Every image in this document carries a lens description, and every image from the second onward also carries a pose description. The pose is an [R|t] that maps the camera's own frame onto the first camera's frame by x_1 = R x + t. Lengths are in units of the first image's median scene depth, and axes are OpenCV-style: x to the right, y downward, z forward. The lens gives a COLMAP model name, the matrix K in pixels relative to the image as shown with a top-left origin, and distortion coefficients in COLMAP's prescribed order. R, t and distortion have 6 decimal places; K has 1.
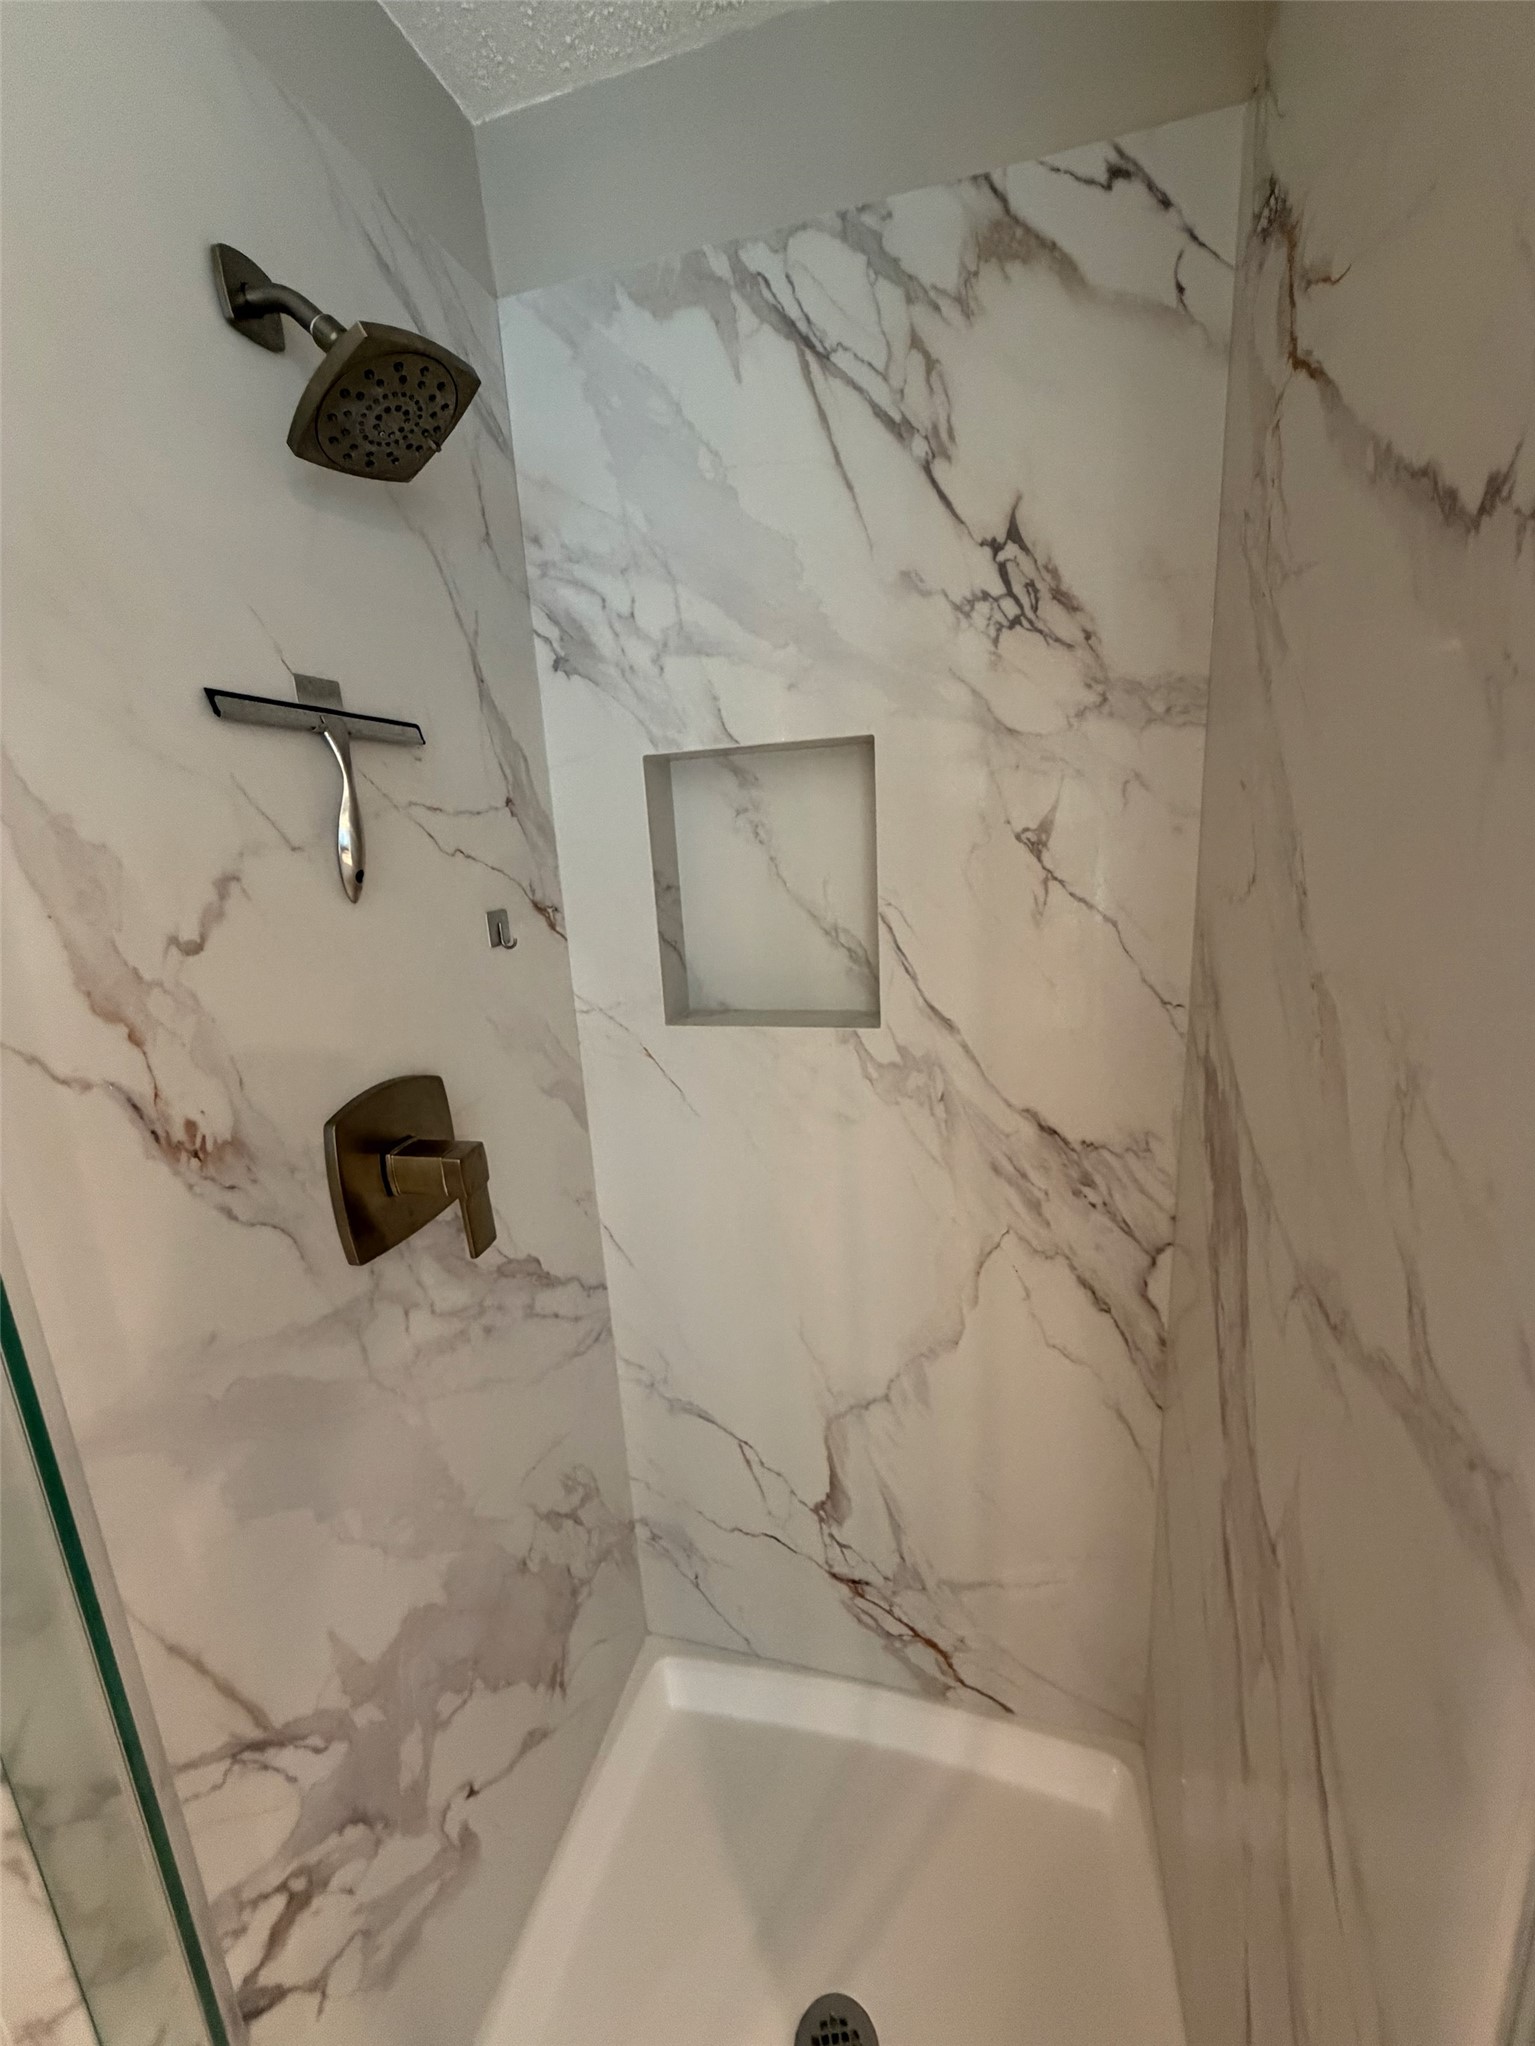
lens RADIAL K [[835.6, 0, 771.3], [0, 835.6, 1024.9], [0, 0, 1]] dist [-0.000155, -0.000058]
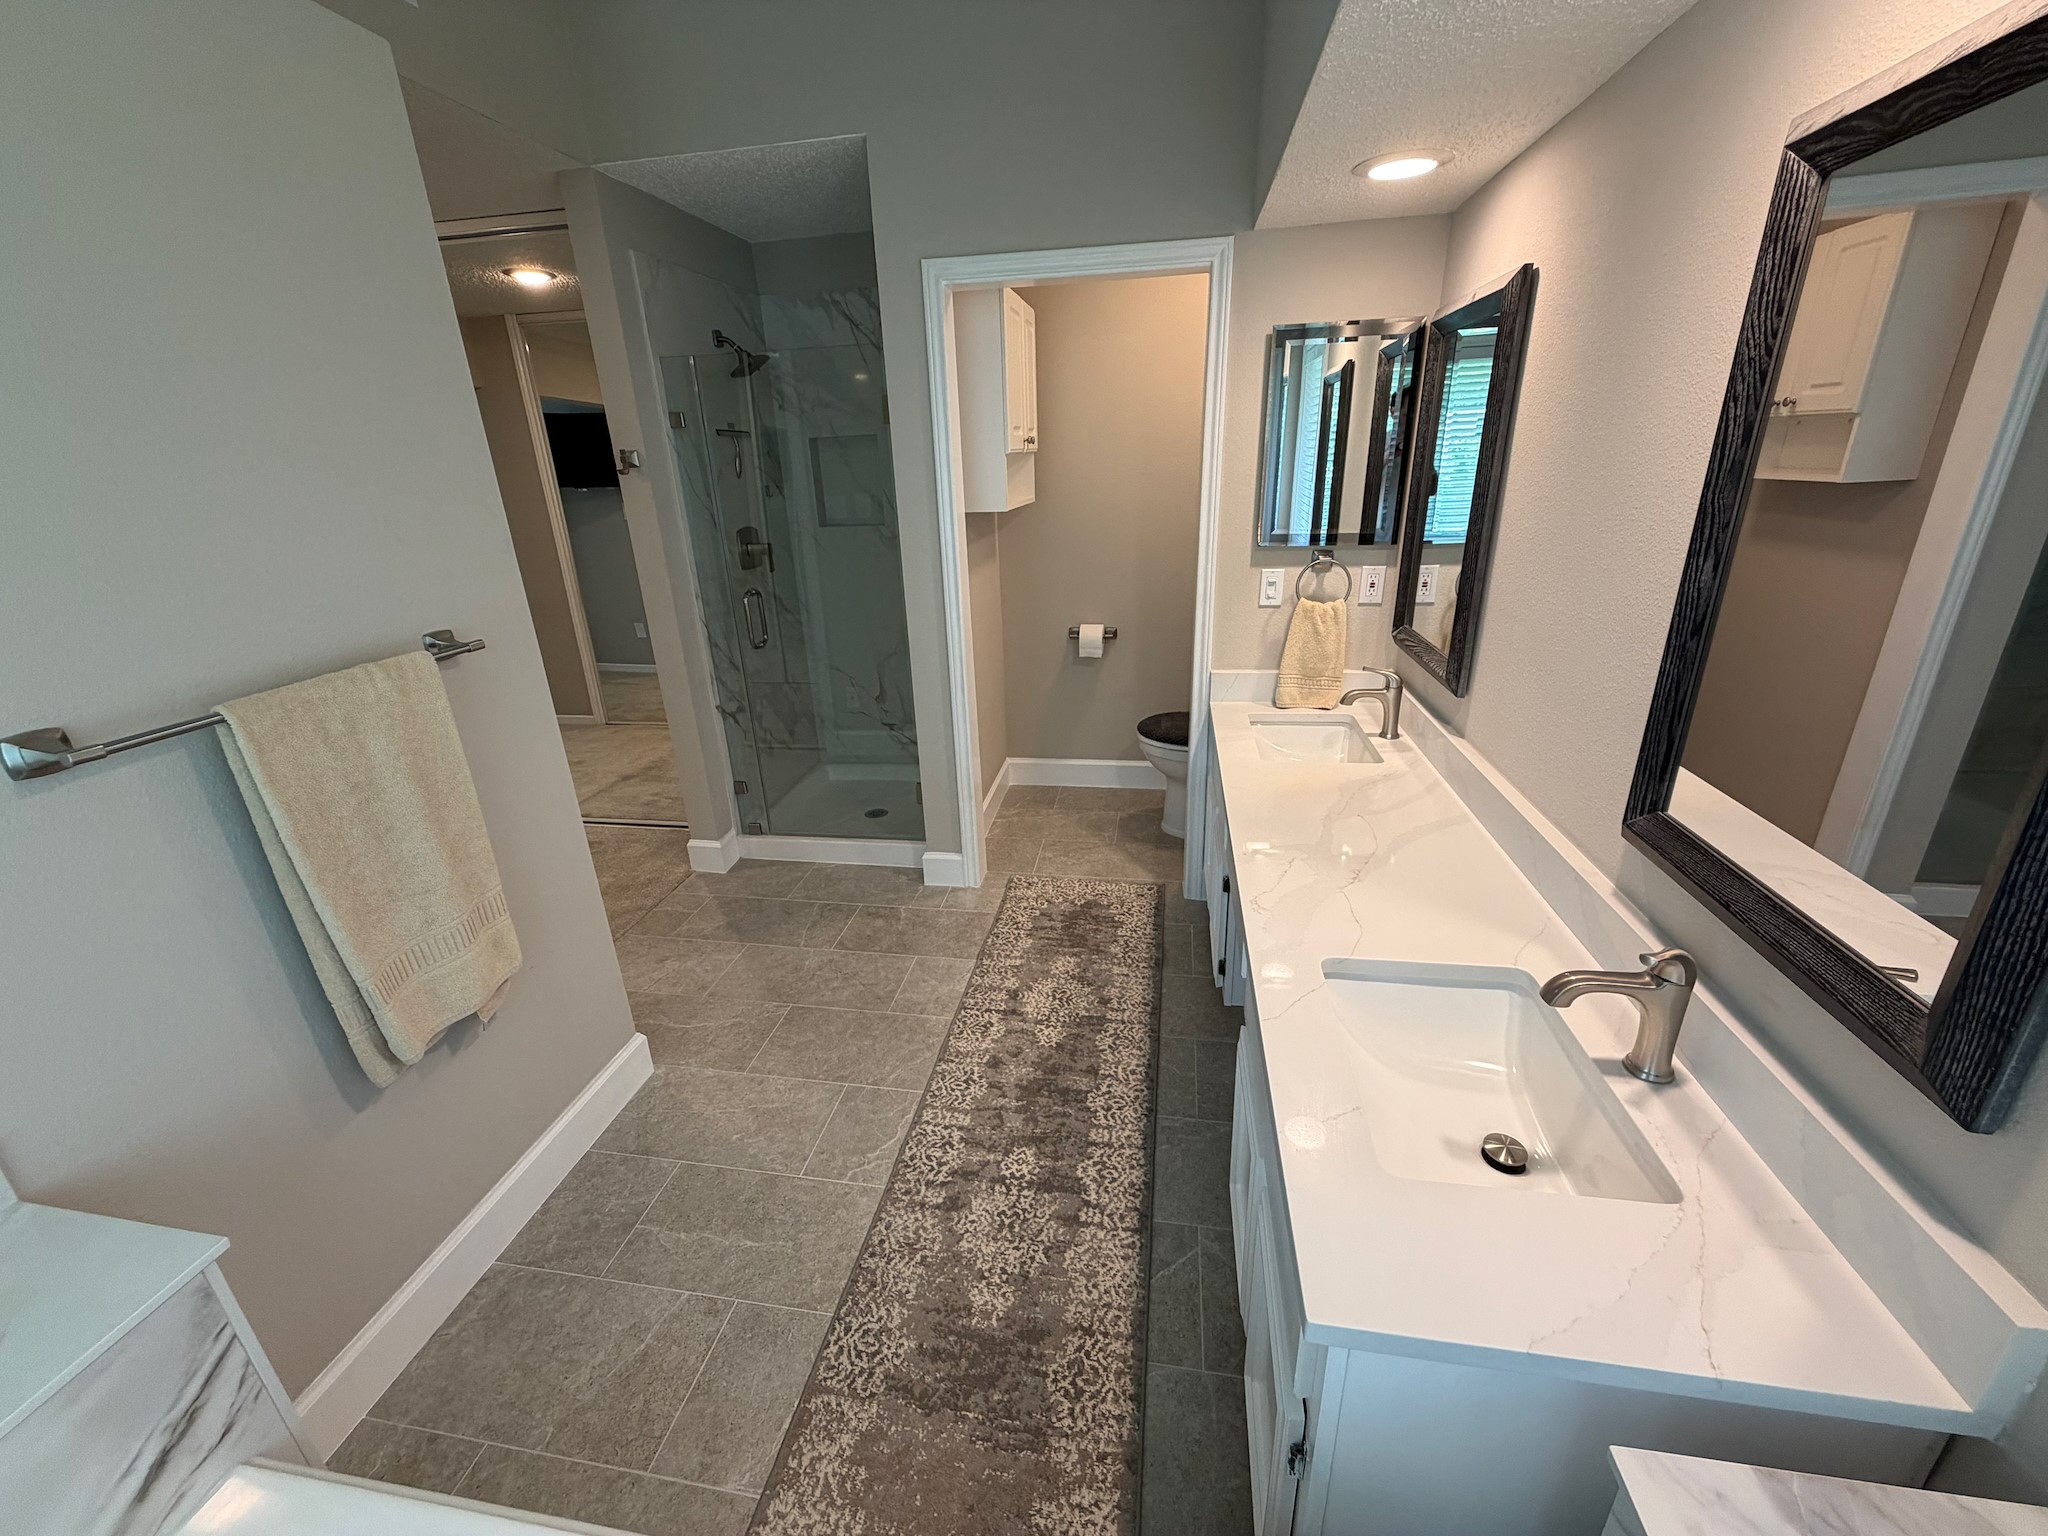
lens RADIAL K [[818.5, 0, 1019.7], [0, 818.5, 768.1], [0, 0, 1]] dist [-0.000425, 0.000494]
pose [[0.994974, -0.016192, 0.098812, 0.360517], [0.003606, 0.991992, 0.126246, 0.608718], [-0.100065, -0.125255, 0.987065, -2.634072]]
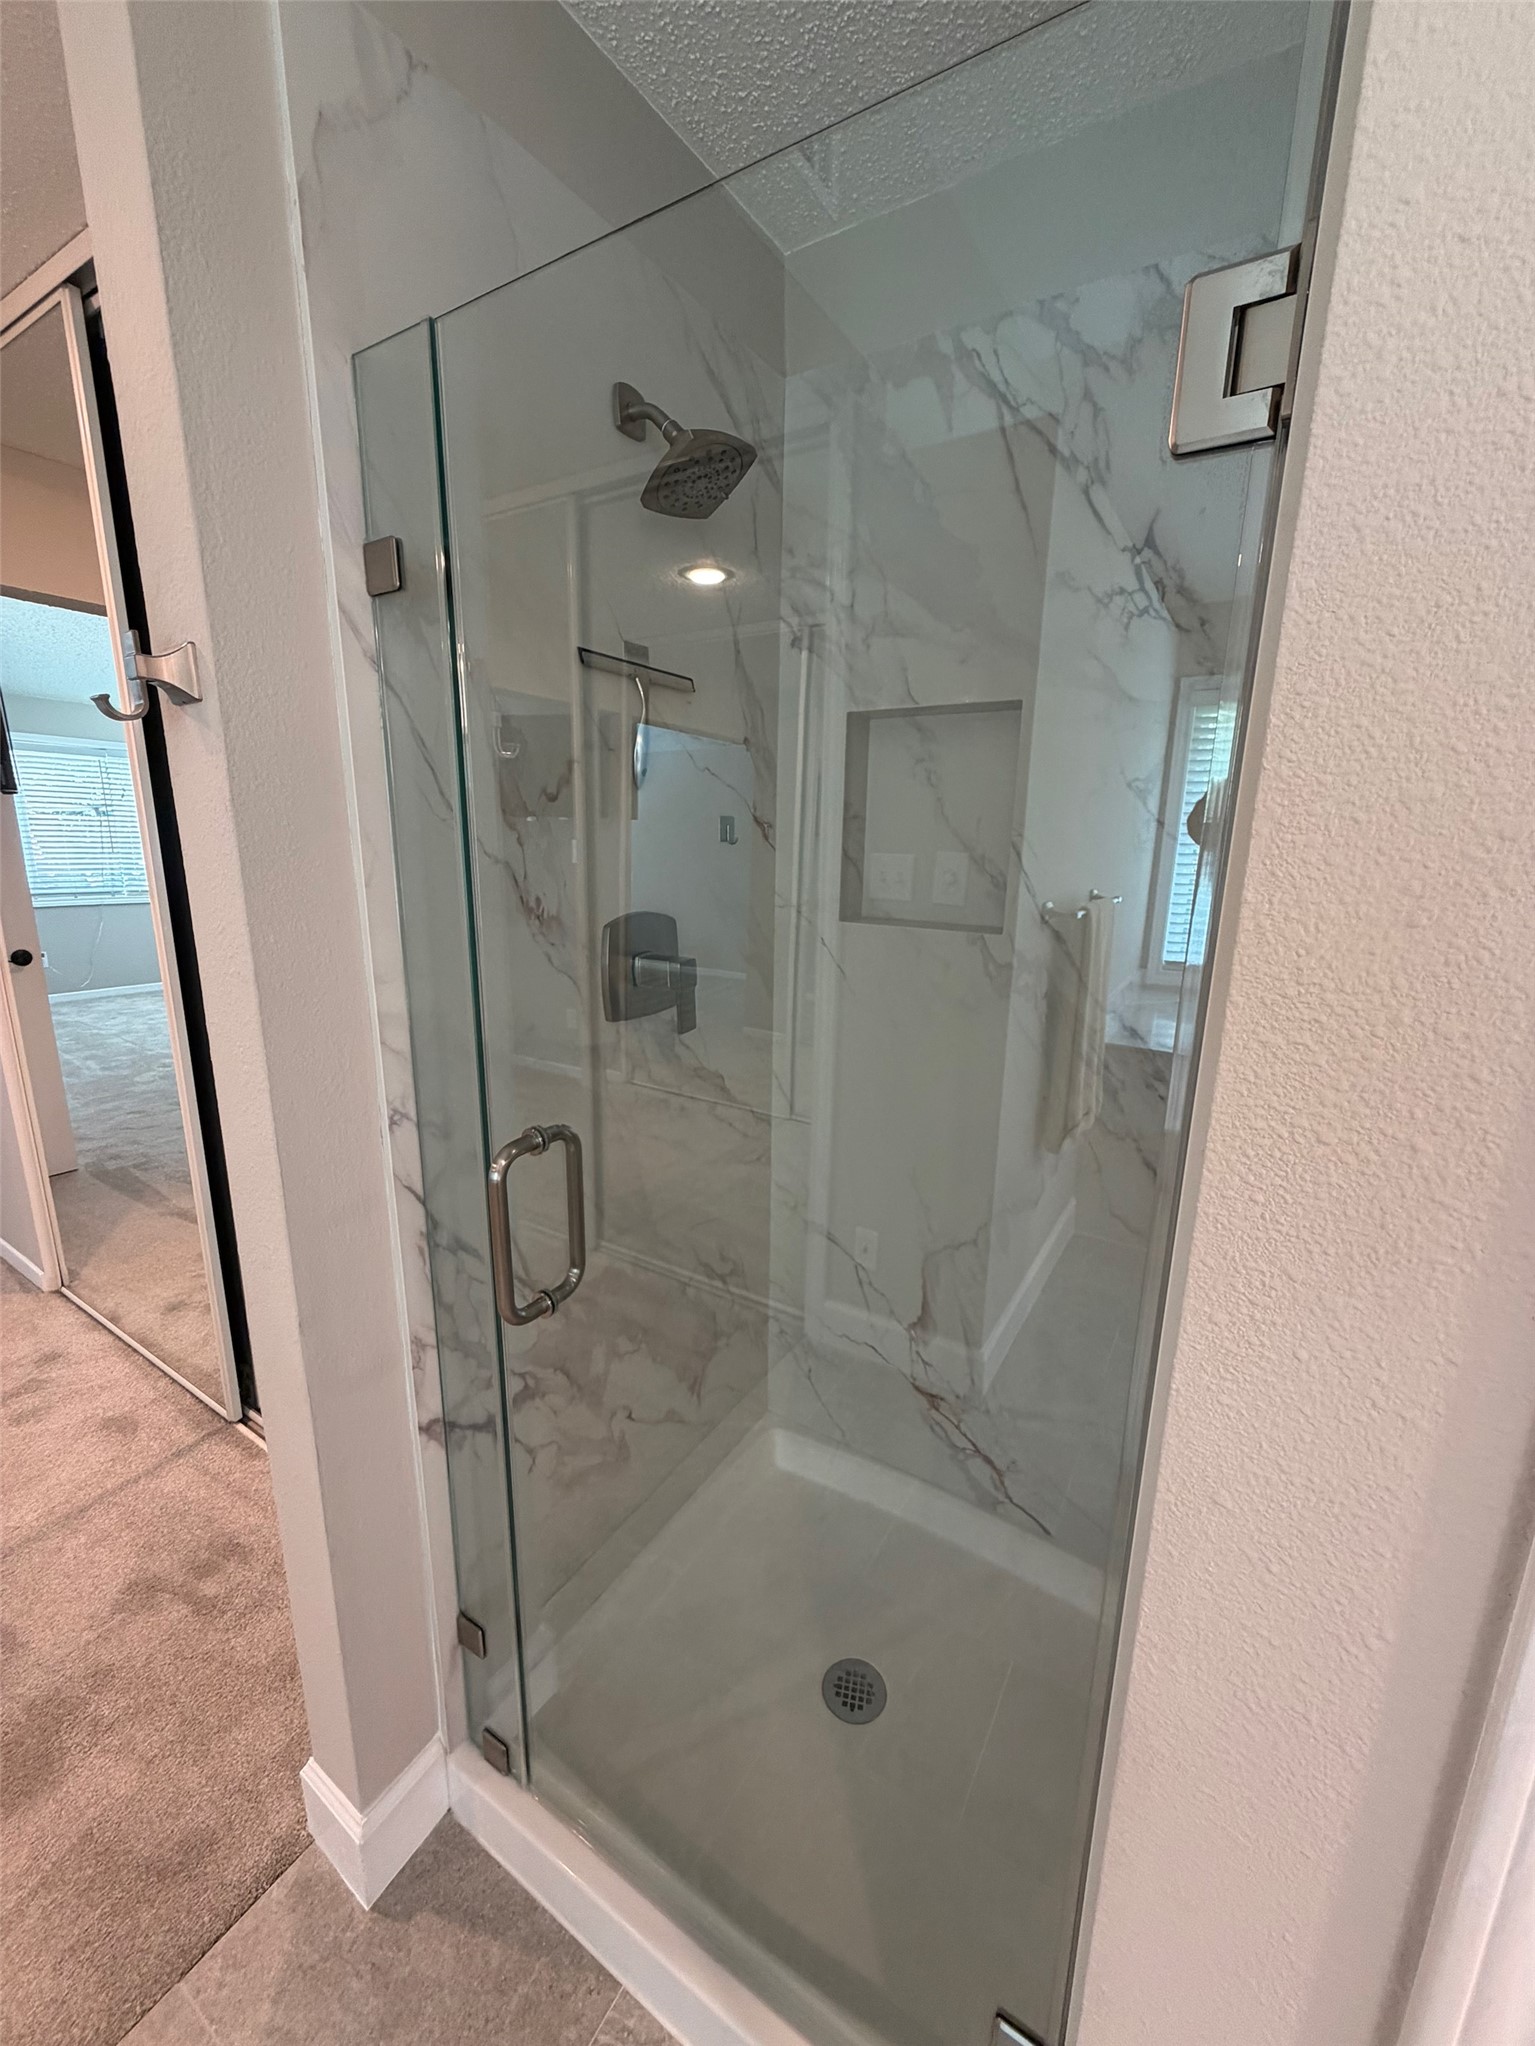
lens RADIAL K [[817.7, 0, 764.2], [0, 817.7, 1017.3], [0, 0, 1]] dist [-0.000425, 0.000494]
pose [[0.954905, 0.135056, -0.264417, 0.147439], [-0.133582, 0.990756, 0.023634, 0.165270], [0.265165, 0.012754, 0.964119, -0.321363]]
